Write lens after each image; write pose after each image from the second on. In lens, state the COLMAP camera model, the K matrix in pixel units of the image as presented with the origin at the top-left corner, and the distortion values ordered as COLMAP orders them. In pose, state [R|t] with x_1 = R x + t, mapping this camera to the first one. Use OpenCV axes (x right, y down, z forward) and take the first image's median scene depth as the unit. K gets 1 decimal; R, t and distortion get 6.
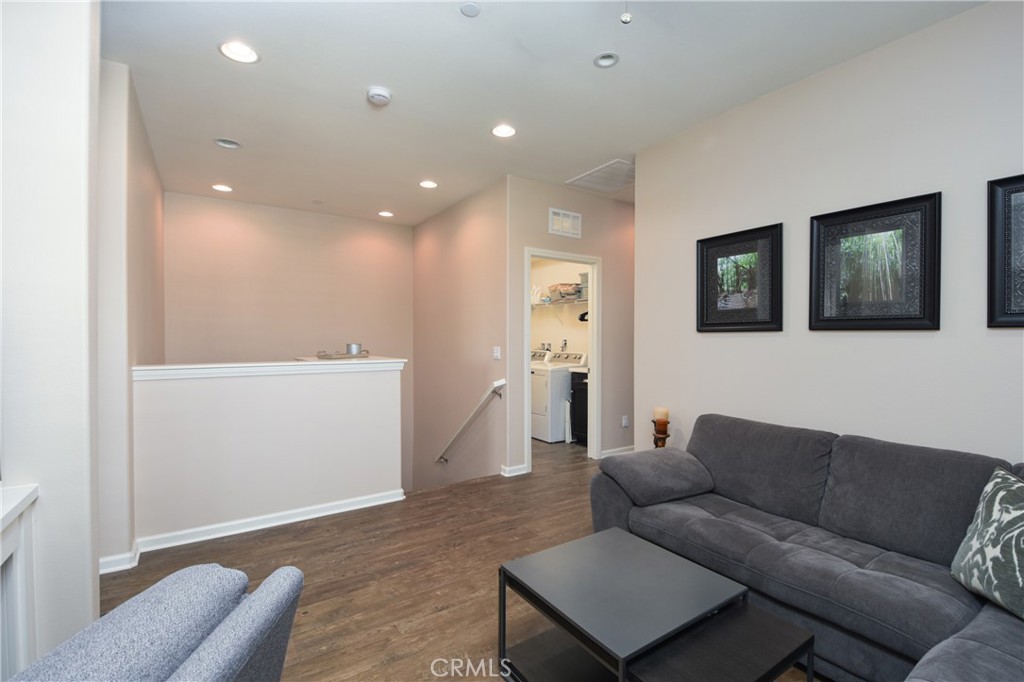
lens RADIAL K [[449.0, 0, 510.5], [0, 449.0, 339.8], [0, 0, 1]] dist [0.000387, 0.000023]
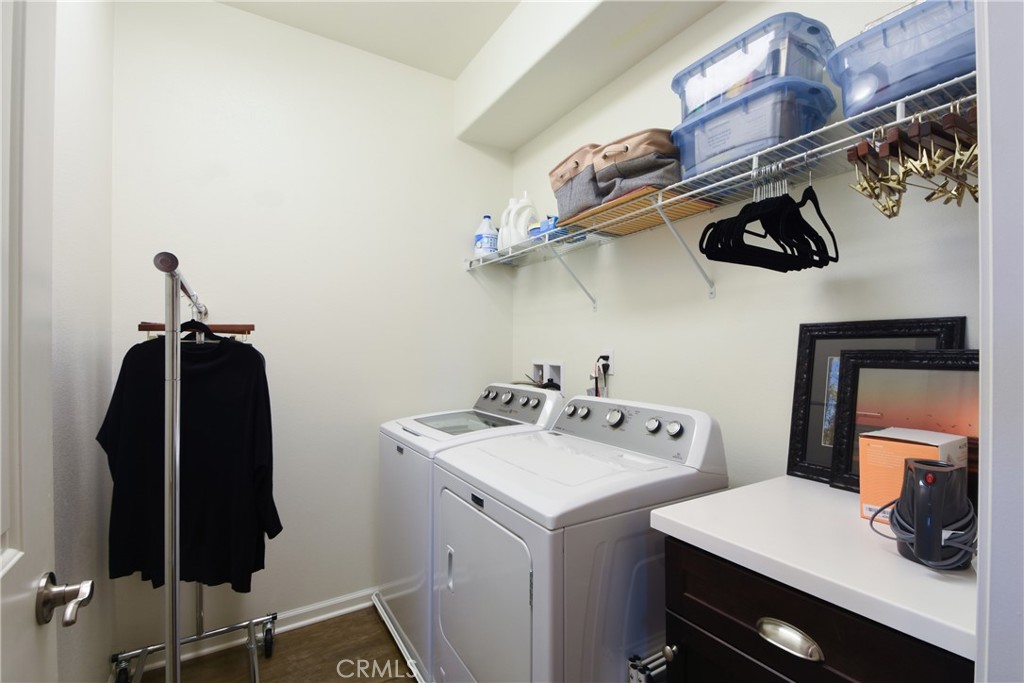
lens RADIAL K [[449.0, 0, 512.4], [0, 449.0, 347.7], [0, 0, 1]] dist [0.000387, 0.000023]
pose [[0.999502, 0.001050, -0.031551, 0.068038], [-0.001376, 0.999946, -0.010307, -0.002379], [0.031538, 0.010345, 0.999449, 0.694833]]
